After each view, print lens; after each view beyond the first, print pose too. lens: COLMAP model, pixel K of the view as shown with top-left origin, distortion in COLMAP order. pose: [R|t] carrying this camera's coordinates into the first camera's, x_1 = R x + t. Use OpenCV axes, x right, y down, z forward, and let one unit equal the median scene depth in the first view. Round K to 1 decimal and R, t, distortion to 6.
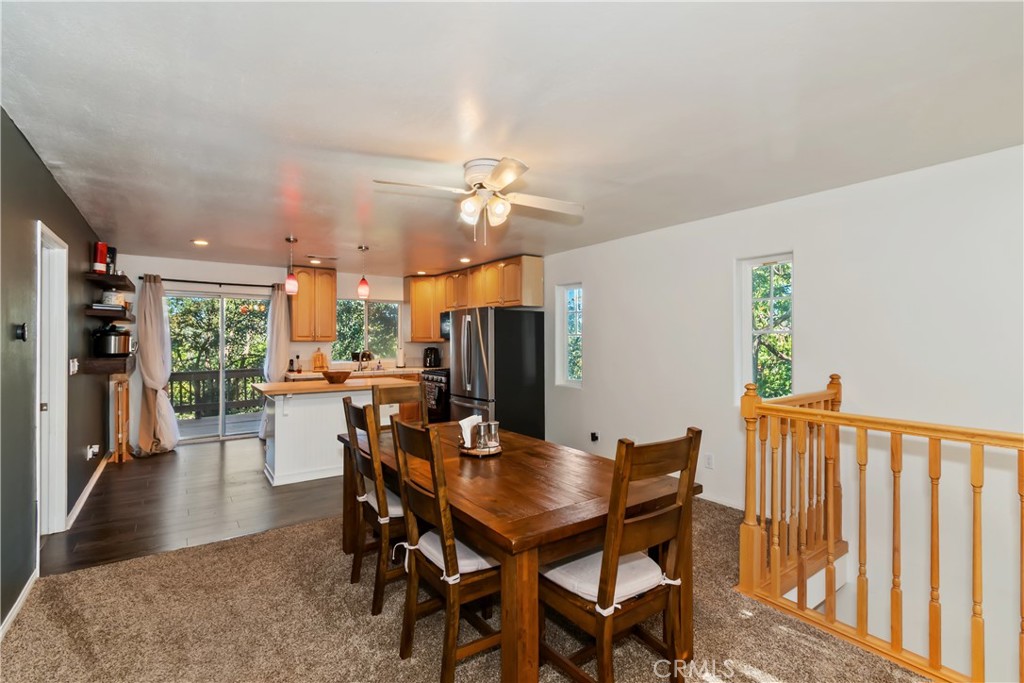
lens RADIAL K [[464.0, 0, 509.4], [0, 464.0, 336.5], [0, 0, 1]] dist [-0.002457, -0.000773]
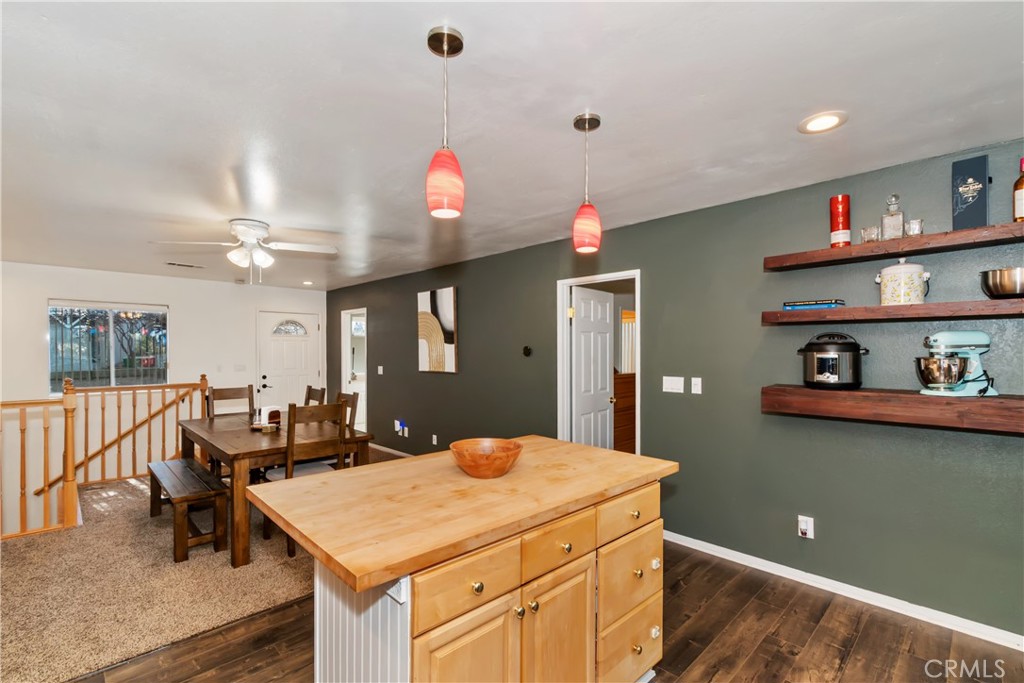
lens RADIAL K [[469.3, 0, 519.1], [0, 469.3, 350.6], [0, 0, 1]] dist [0.000380, -0.000119]
pose [[-0.988919, -0.000772, -0.148455, -0.287405], [0.000123, 0.999982, -0.006017, 0.001362], [0.148457, -0.005969, -0.988901, 1.158925]]
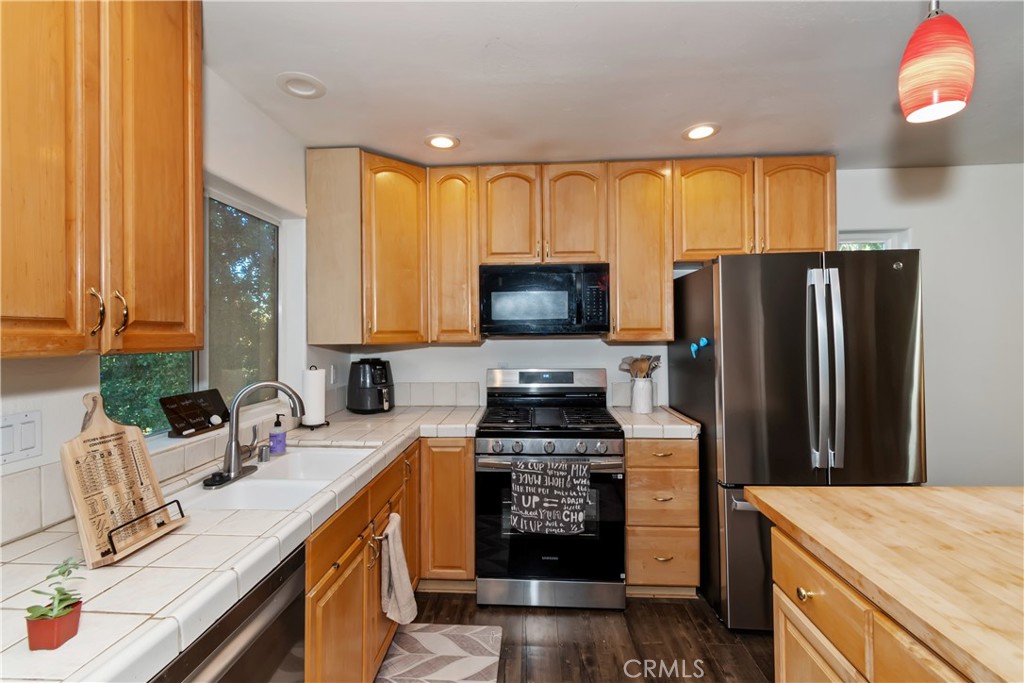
lens RADIAL K [[453.5, 0, 513.5], [0, 453.5, 330.8], [0, 0, 1]] dist [-0.000694, -0.000163]
pose [[0.624098, -0.002240, 0.781343, -0.516228], [0.007467, 0.999967, -0.003098, 0.004547], [-0.781311, 0.007767, 0.624094, 0.914894]]
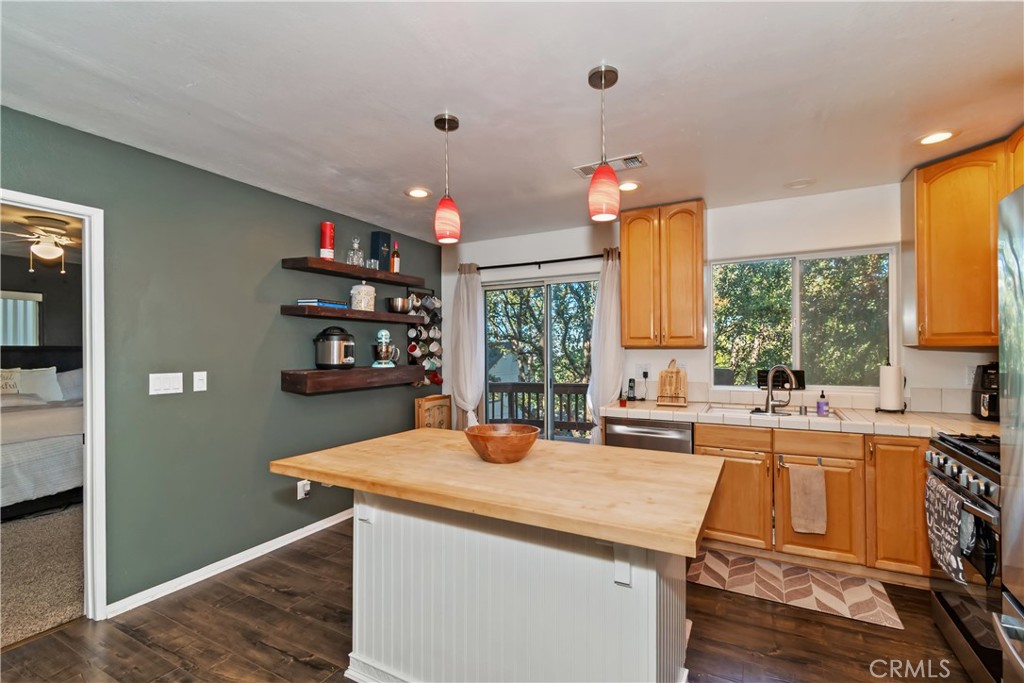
lens RADIAL K [[455.7, 0, 509.5], [0, 455.7, 346.9], [0, 0, 1]] dist [-0.002298, -0.000855]
pose [[0.436963, -0.008063, -0.899443, -0.038910], [0.012981, 0.999912, -0.002657, 0.011417], [0.899386, -0.010514, 0.437030, 0.706508]]
